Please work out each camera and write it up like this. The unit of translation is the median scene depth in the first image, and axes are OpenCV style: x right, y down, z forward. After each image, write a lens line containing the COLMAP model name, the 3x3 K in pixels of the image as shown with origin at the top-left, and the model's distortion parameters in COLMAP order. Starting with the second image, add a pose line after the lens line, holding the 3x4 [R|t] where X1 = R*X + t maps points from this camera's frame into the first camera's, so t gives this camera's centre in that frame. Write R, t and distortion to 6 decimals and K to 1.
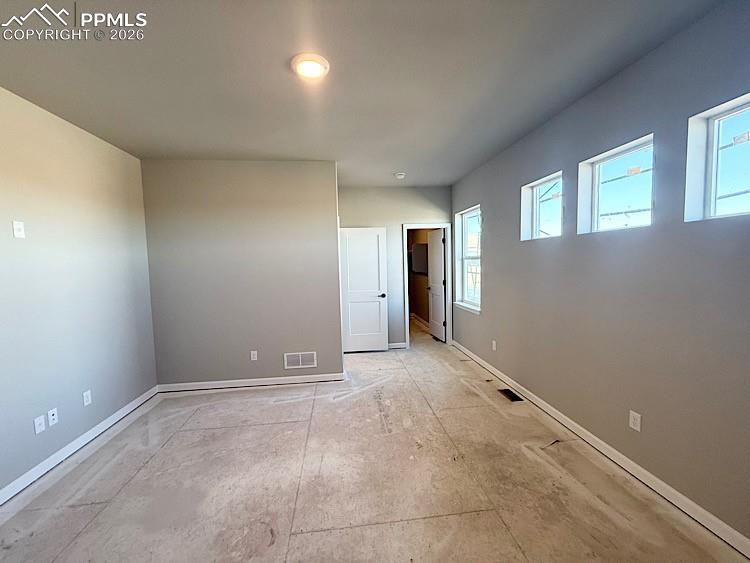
lens RADIAL K [[296.9, 0, 372.3], [0, 296.9, 280.8], [0, 0, 1]] dist [-0.003139, 0.000890]
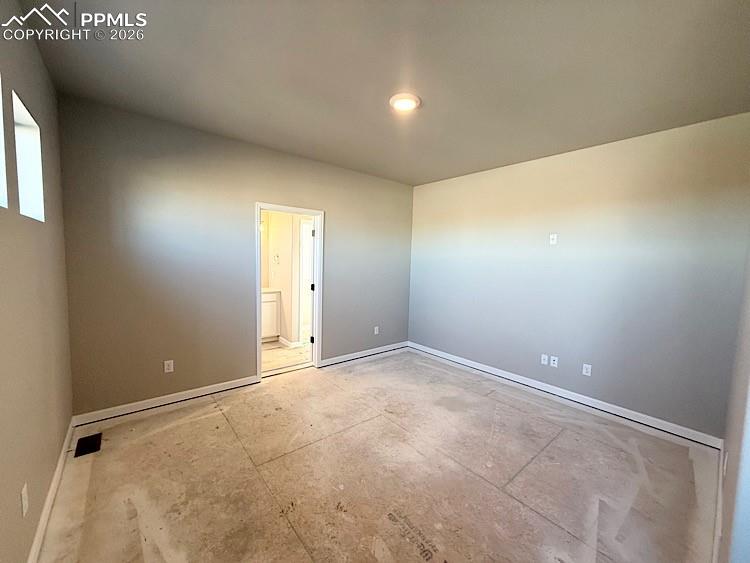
lens RADIAL K [[296.9, 0, 371.7], [0, 296.9, 278.9], [0, 0, 1]] dist [-0.003139, 0.000890]
pose [[-0.837208, 0.040693, -0.545369, 0.450226], [-0.041902, 0.989523, 0.138159, -0.113928], [0.545277, 0.138520, -0.826732, 1.493731]]
